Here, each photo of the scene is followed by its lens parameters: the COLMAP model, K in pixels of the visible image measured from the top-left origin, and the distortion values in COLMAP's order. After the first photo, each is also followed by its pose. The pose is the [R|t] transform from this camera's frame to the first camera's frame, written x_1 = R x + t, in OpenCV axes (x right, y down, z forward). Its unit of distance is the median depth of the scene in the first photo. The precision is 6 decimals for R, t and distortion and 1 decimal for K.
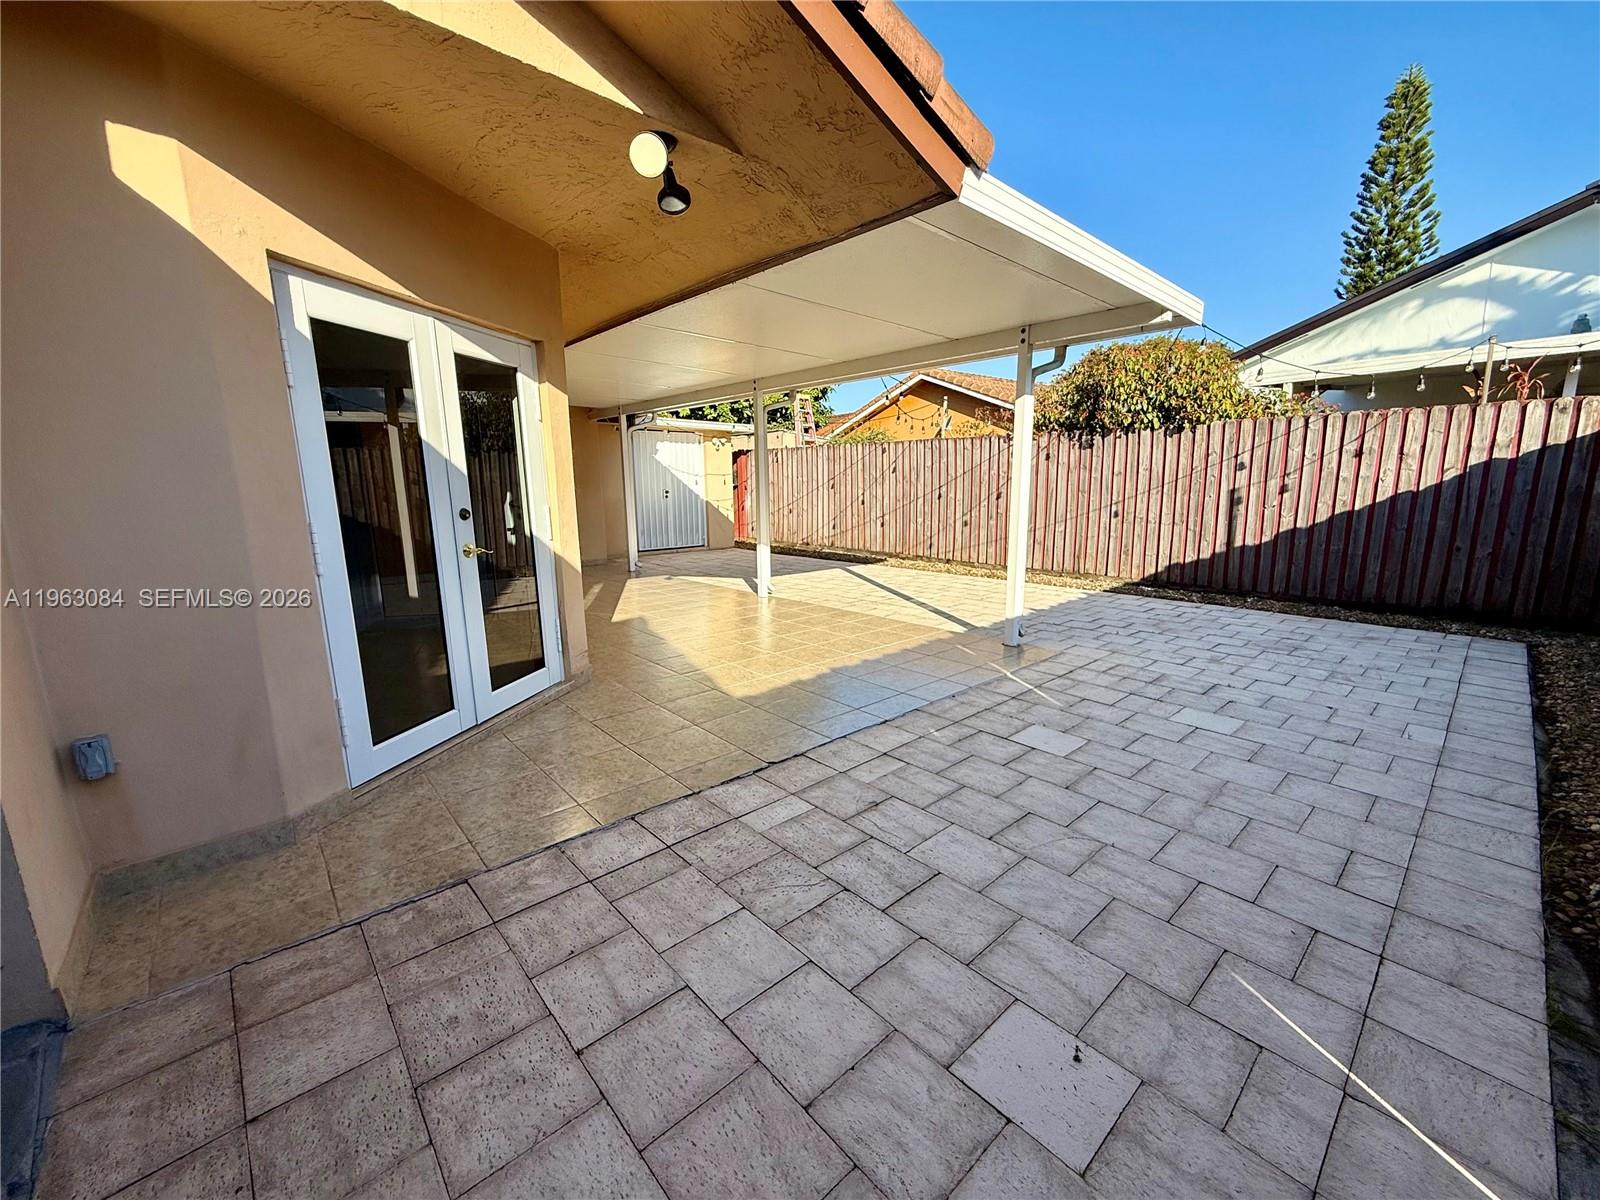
lens RADIAL K [[640.6, 0, 795.2], [0, 640.6, 595.1], [0, 0, 1]] dist [0.000472, -0.000183]
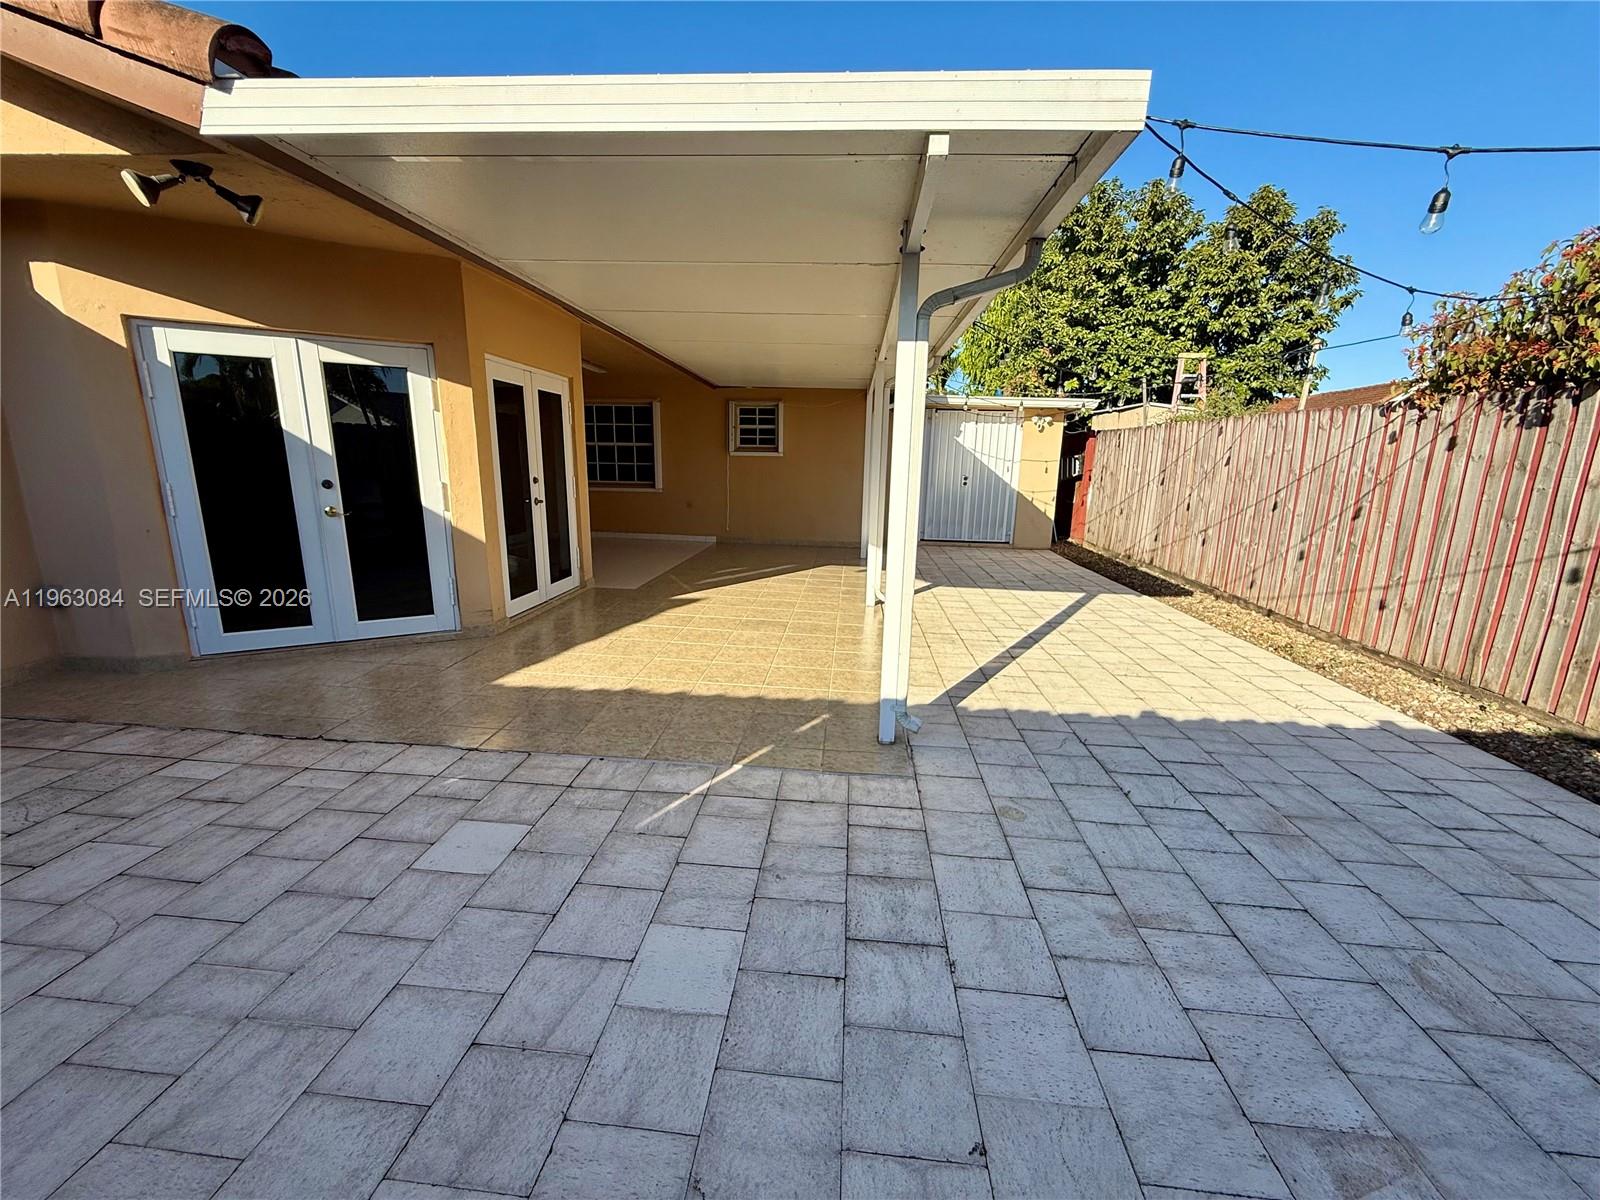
lens RADIAL K [[640.6, 0, 797.4], [0, 640.6, 599.0], [0, 0, 1]] dist [0.000472, -0.000183]
pose [[0.680764, 0.181524, -0.709655, 0.866481], [-0.156365, 0.982489, 0.101314, -0.136705], [0.715619, 0.041994, 0.697227, 0.591028]]
